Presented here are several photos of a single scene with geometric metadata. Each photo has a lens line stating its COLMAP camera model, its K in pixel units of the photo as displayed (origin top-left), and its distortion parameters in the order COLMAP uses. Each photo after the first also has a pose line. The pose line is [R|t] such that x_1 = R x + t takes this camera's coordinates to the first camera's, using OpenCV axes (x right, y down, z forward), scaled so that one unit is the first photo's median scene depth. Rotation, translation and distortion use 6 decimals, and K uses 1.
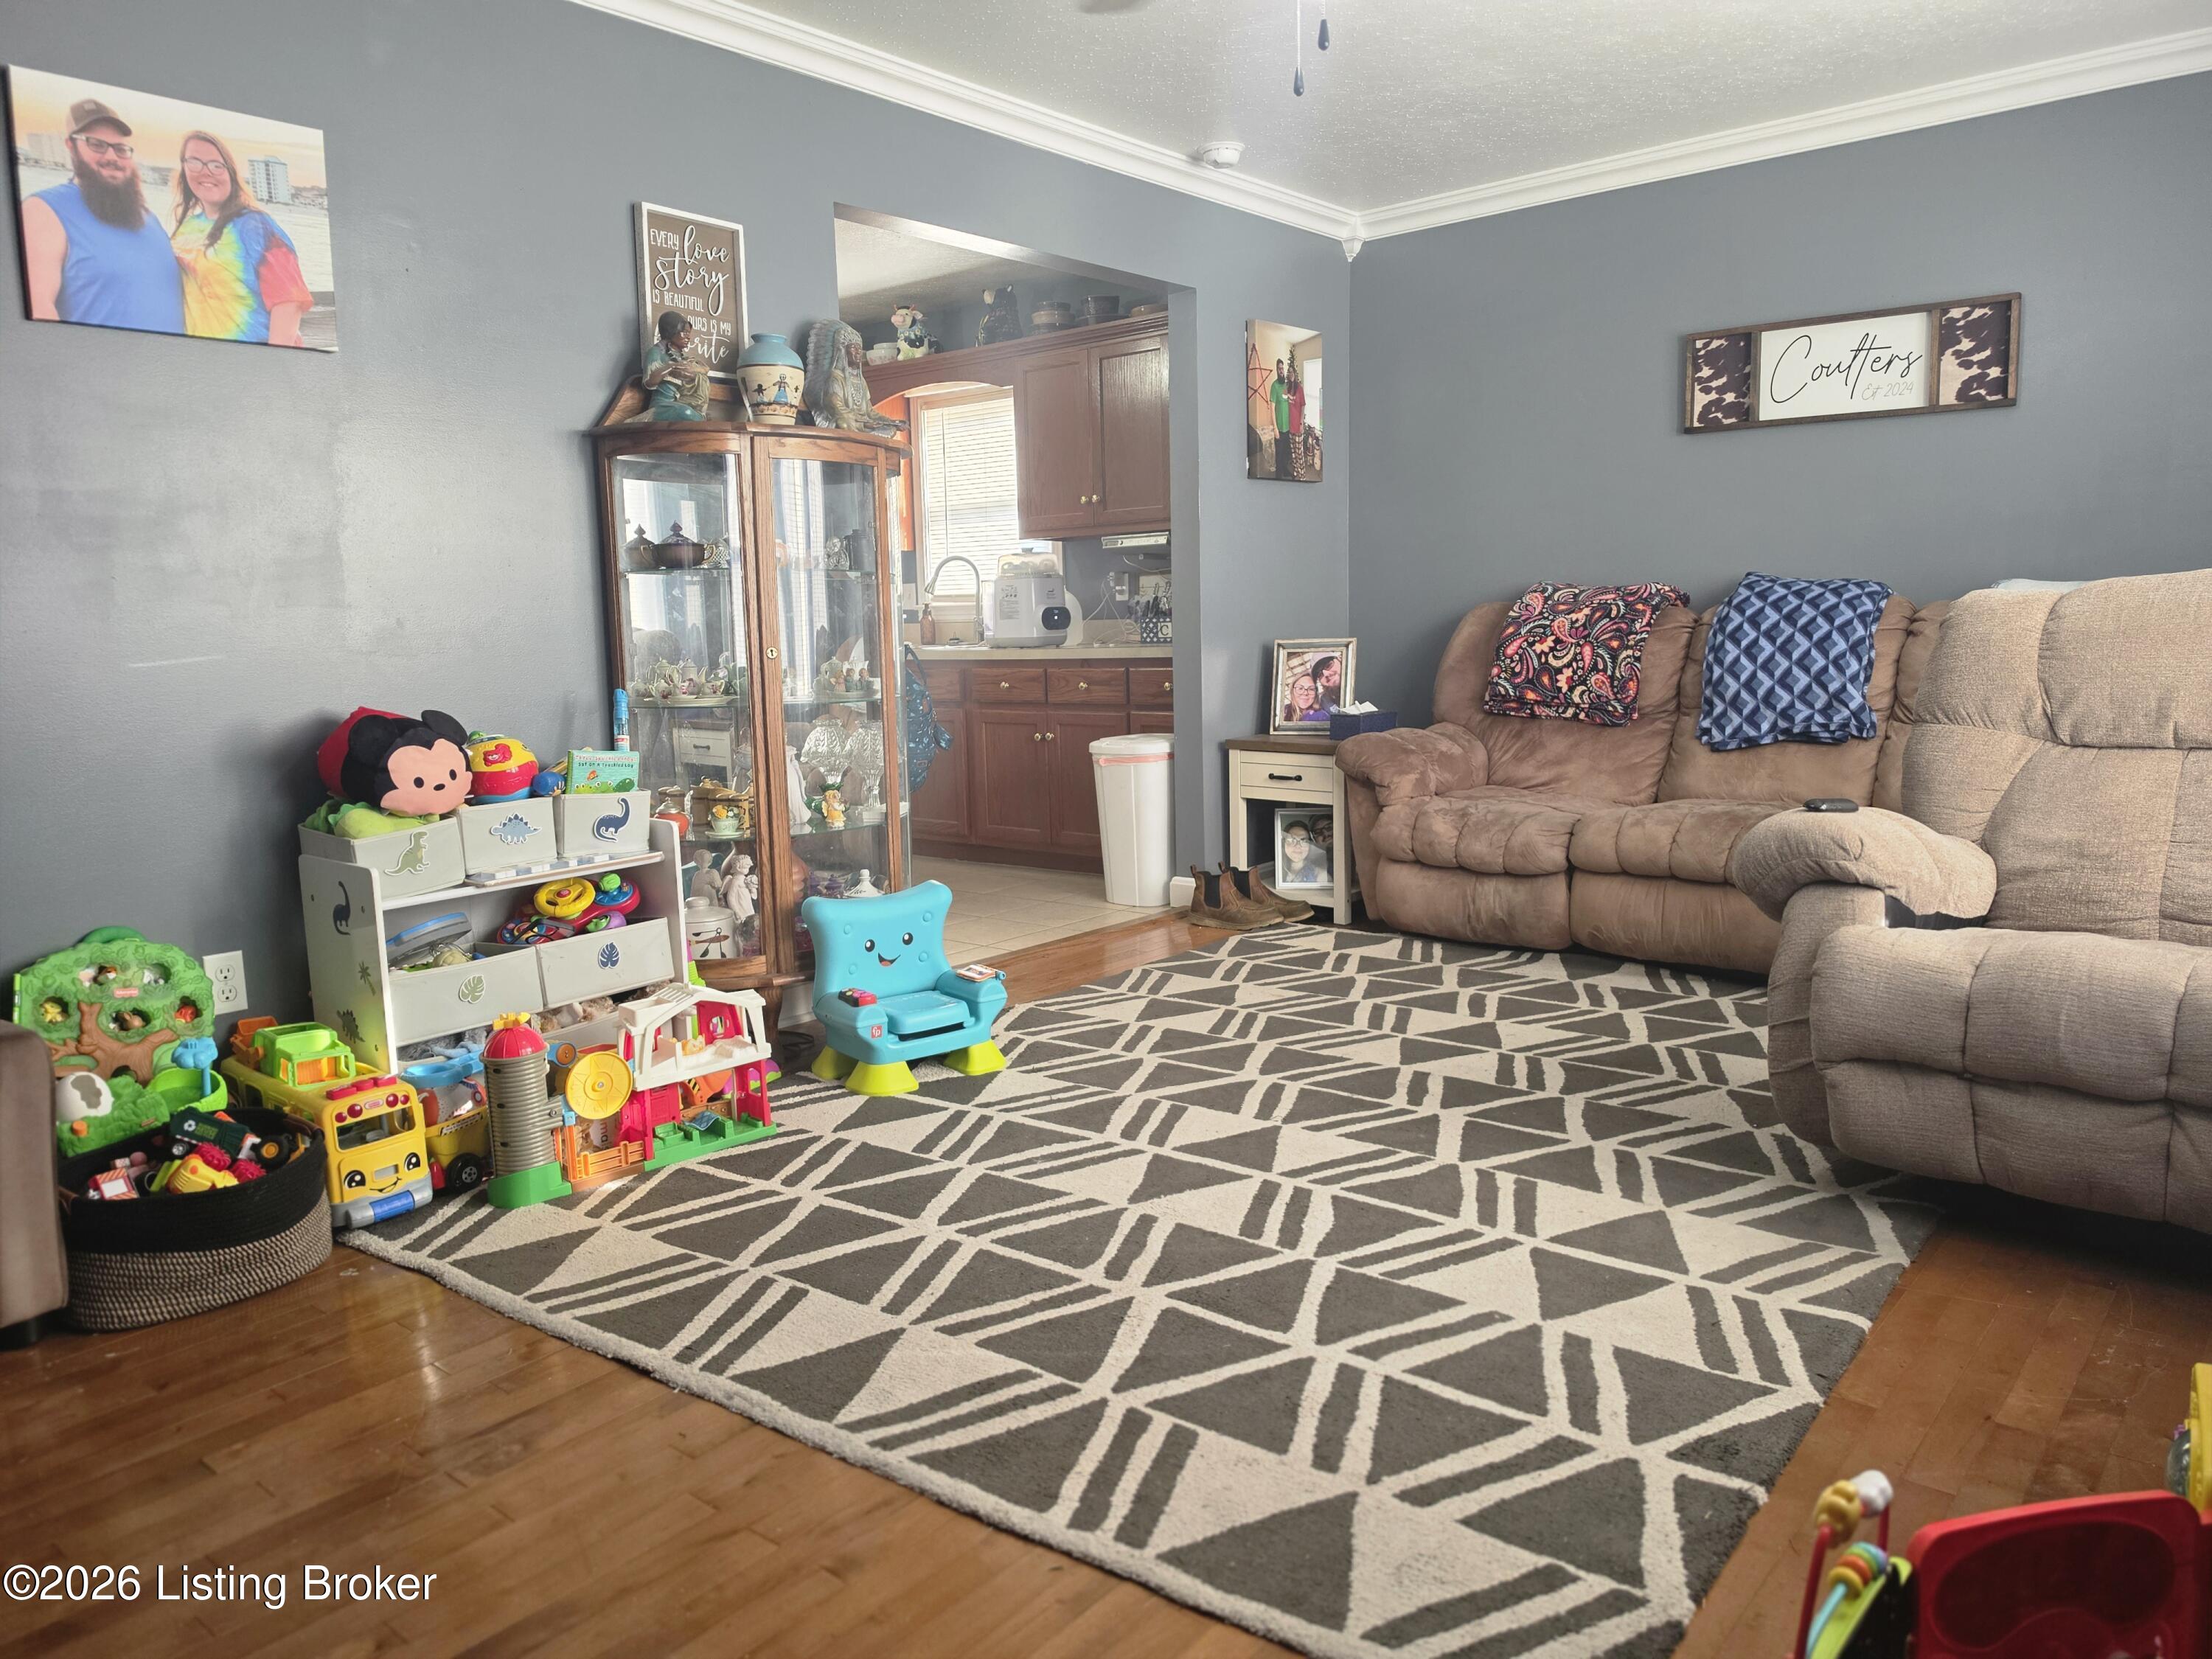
lens RADIAL K [[1516.2, 0, 1070.0], [0, 1516.2, 867.5], [0, 0, 1]] dist [0.041871, -0.078897]
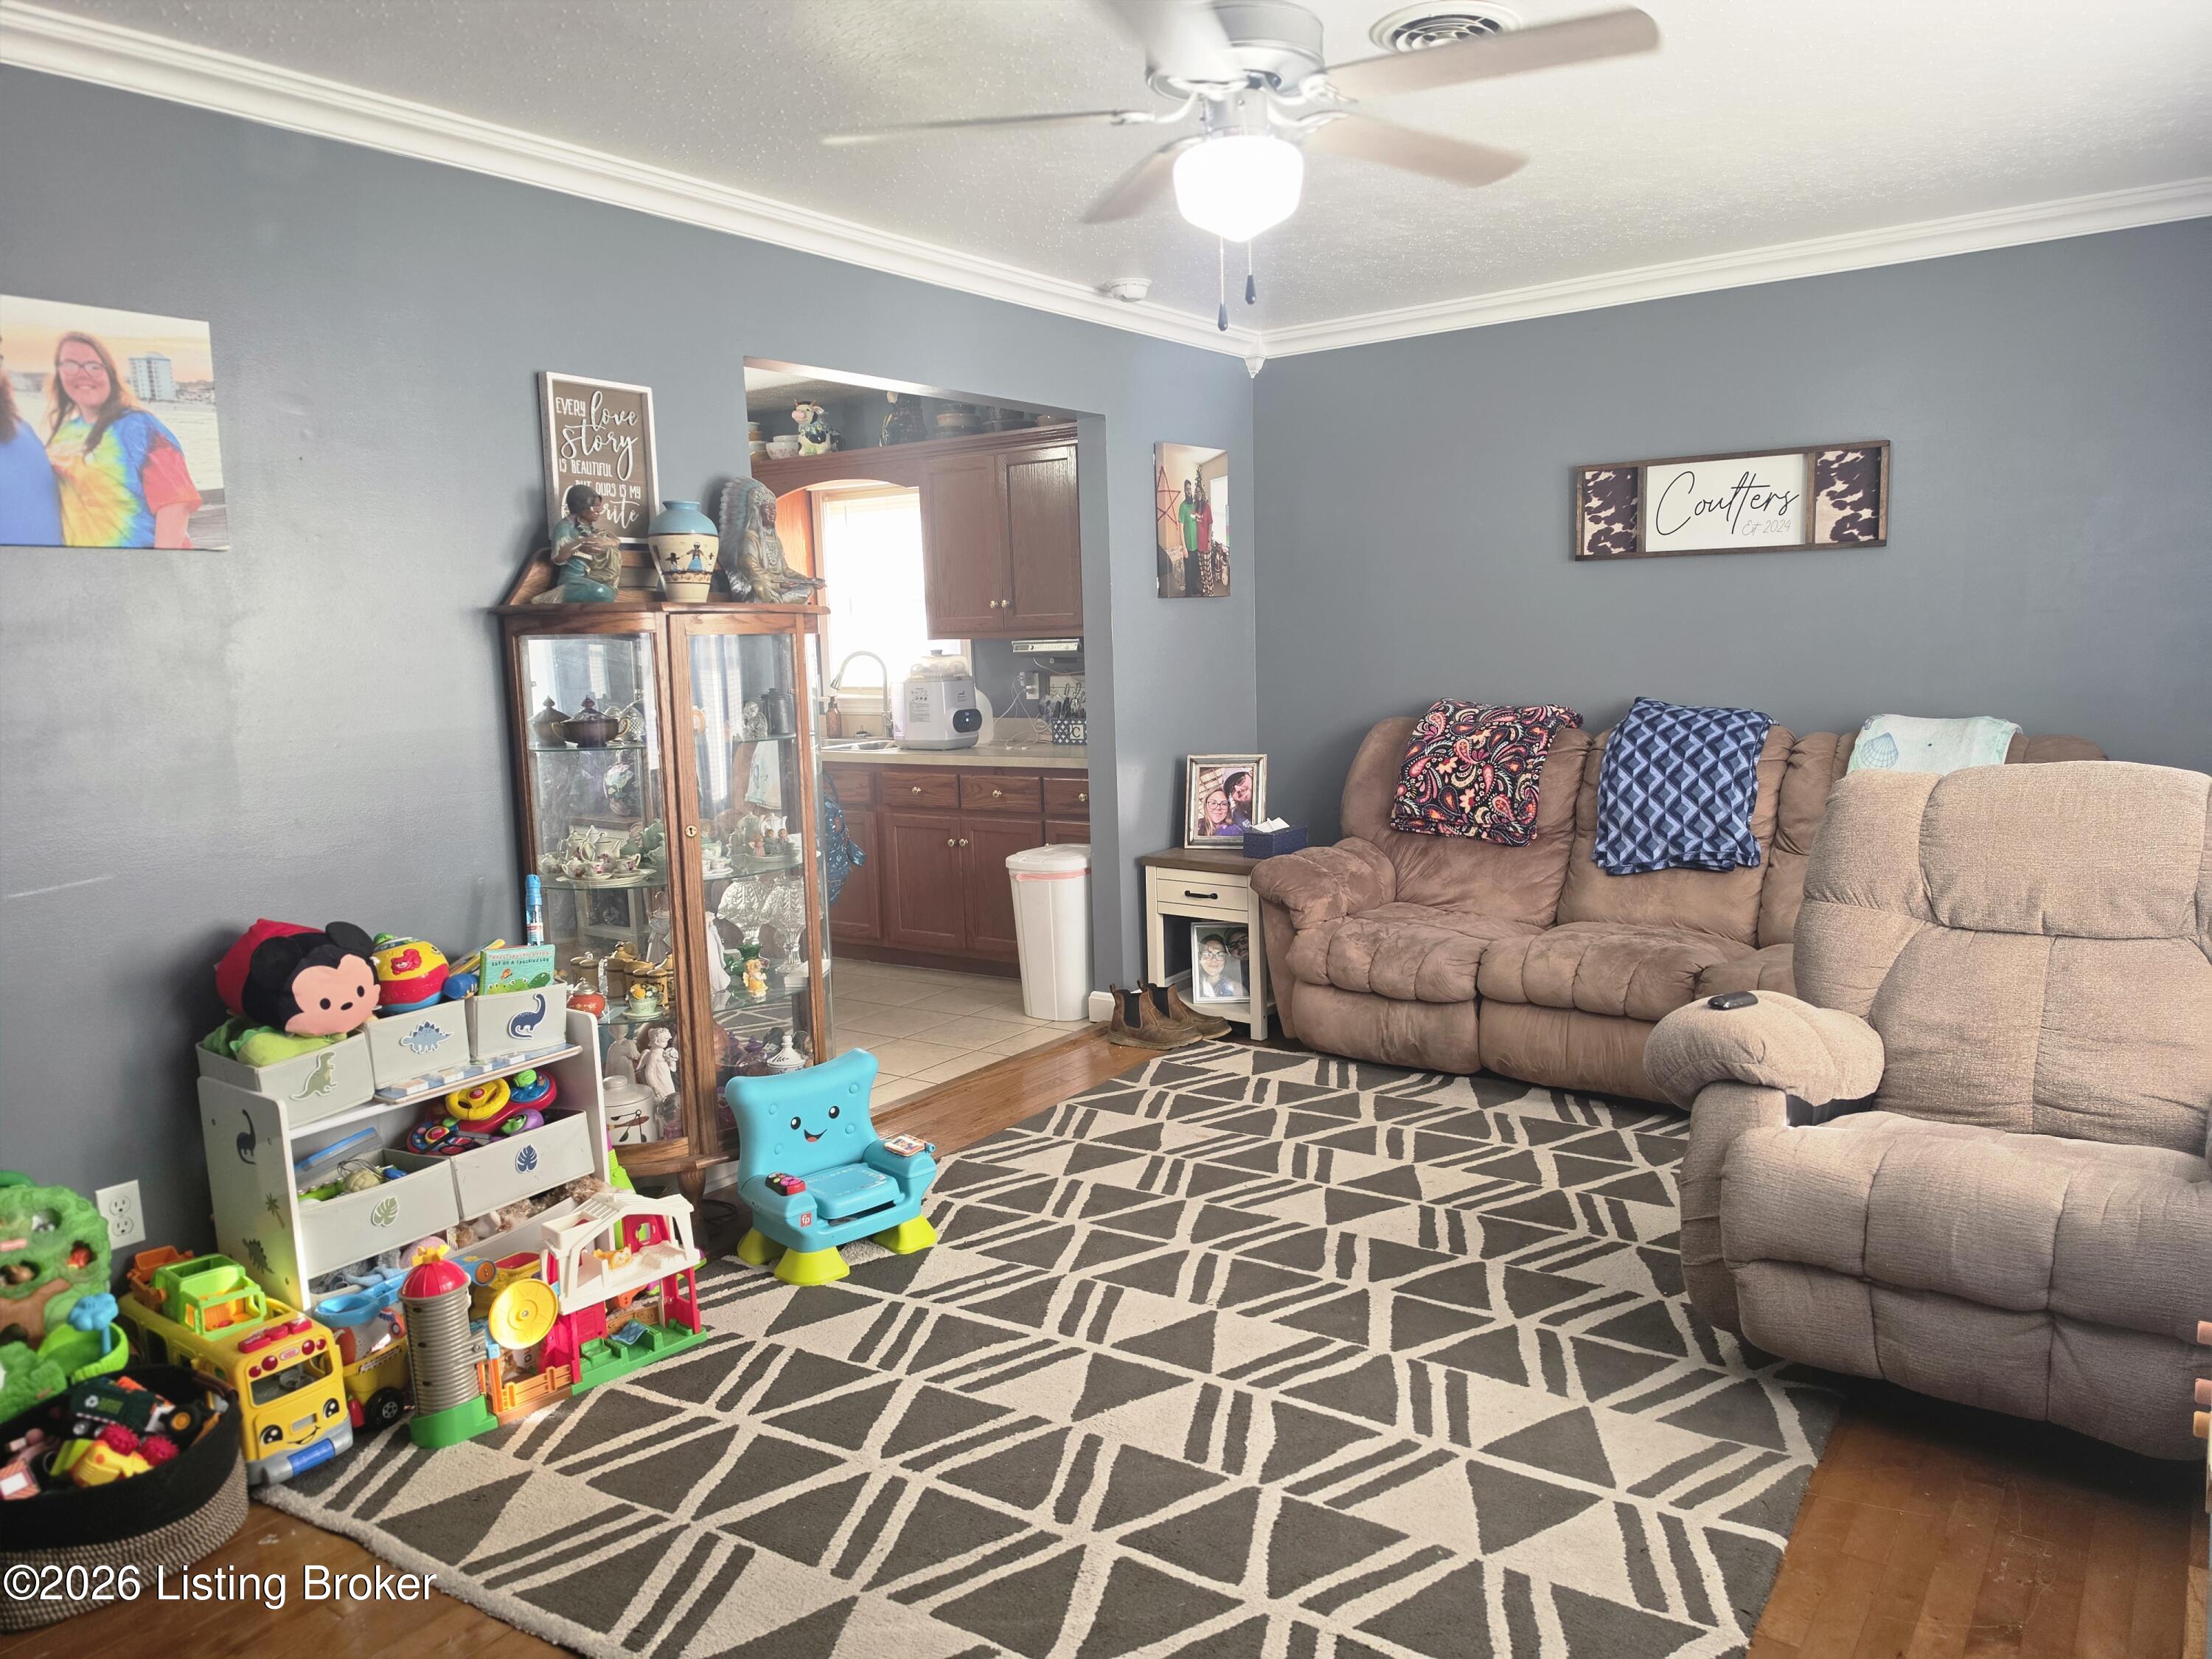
lens RADIAL K [[1516.2, 0, 1107.9], [0, 1516.2, 881.1], [0, 0, 1]] dist [0.041871, -0.078897]
pose [[0.995563, -0.017346, 0.092486, -0.019686], [0.017247, 0.999850, 0.001879, -0.107756], [-0.092505, -0.000275, 0.995712, -0.002722]]
